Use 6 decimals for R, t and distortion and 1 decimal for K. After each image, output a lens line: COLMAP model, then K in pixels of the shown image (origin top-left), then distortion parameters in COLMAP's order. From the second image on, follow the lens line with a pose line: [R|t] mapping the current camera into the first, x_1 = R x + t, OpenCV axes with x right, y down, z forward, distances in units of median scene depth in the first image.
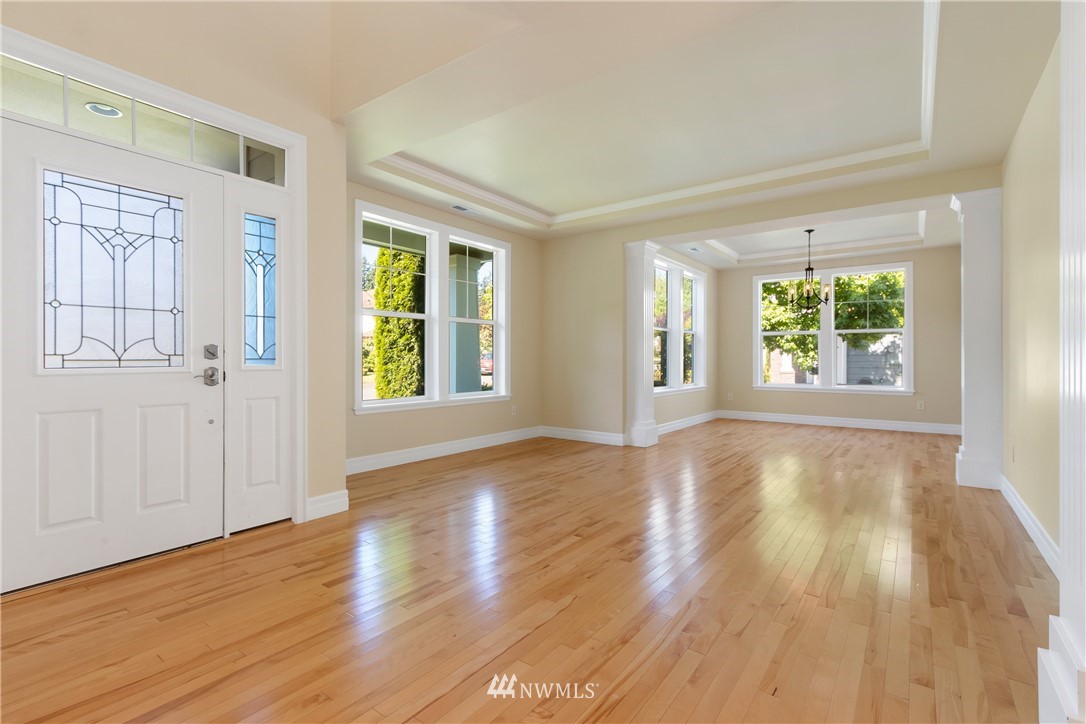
lens RADIAL K [[506.3, 0, 537.4], [0, 506.3, 359.1], [0, 0, 1]] dist [0.008711, -0.000622]
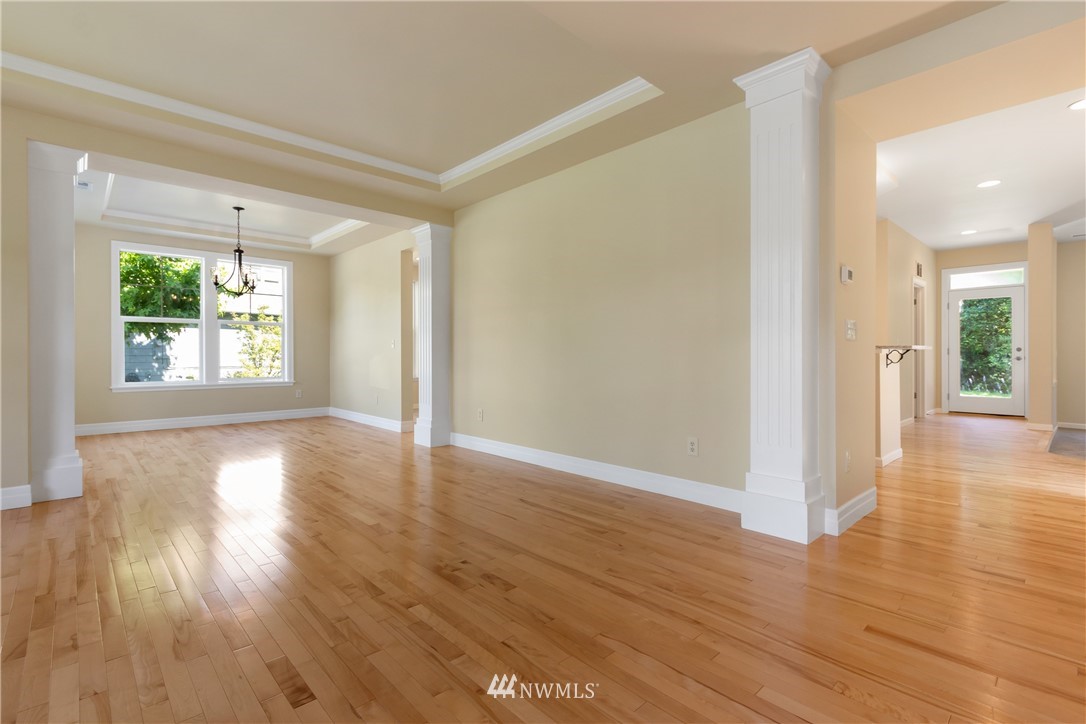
lens RADIAL K [[494.7, 0, 543.0], [0, 494.7, 362.0], [0, 0, 1]] dist [0.002348, 0.000002]
pose [[0.183873, -0.019972, 0.982747, -0.393055], [0.000922, 0.999797, 0.020146, 0.004498], [-0.982950, -0.002798, 0.183854, 0.513872]]
